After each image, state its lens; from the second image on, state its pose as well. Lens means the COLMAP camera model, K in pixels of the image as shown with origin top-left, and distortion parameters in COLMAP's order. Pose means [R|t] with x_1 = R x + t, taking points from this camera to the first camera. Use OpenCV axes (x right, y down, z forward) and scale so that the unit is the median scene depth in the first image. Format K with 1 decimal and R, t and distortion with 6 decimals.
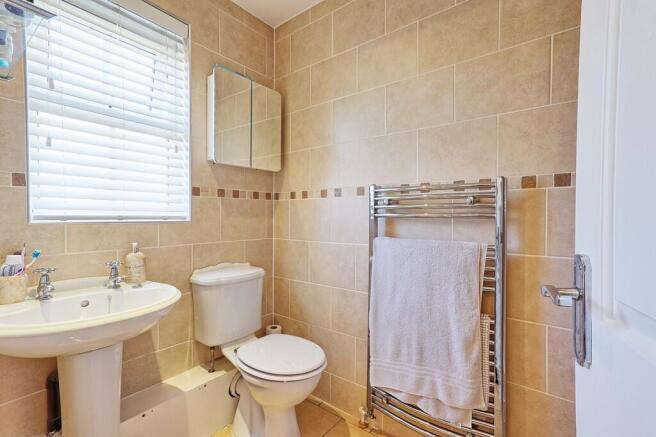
lens RADIAL K [[304.5, 0, 335.5], [0, 304.5, 218.0], [0, 0, 1]] dist [-0.020455, 0.040637]
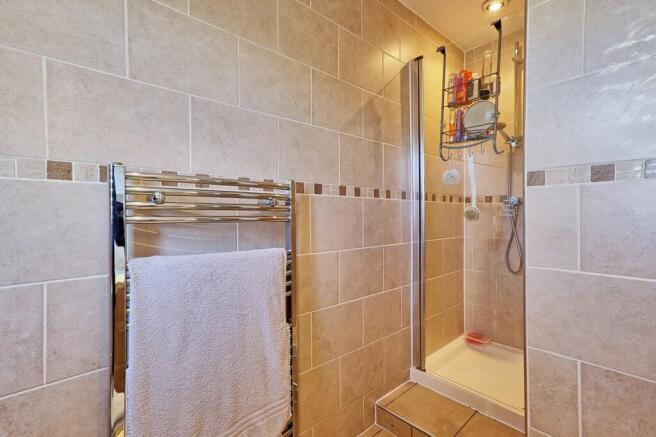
lens RADIAL K [[304.5, 0, 335.5], [0, 304.5, 218.0], [0, 0, 1]] dist [-0.020455, 0.040637]
pose [[0.198721, -0.012963, 0.979970, -0.379641], [-0.001607, 0.999907, 0.013552, -0.022173], [-0.980055, -0.004268, 0.198682, 0.584571]]
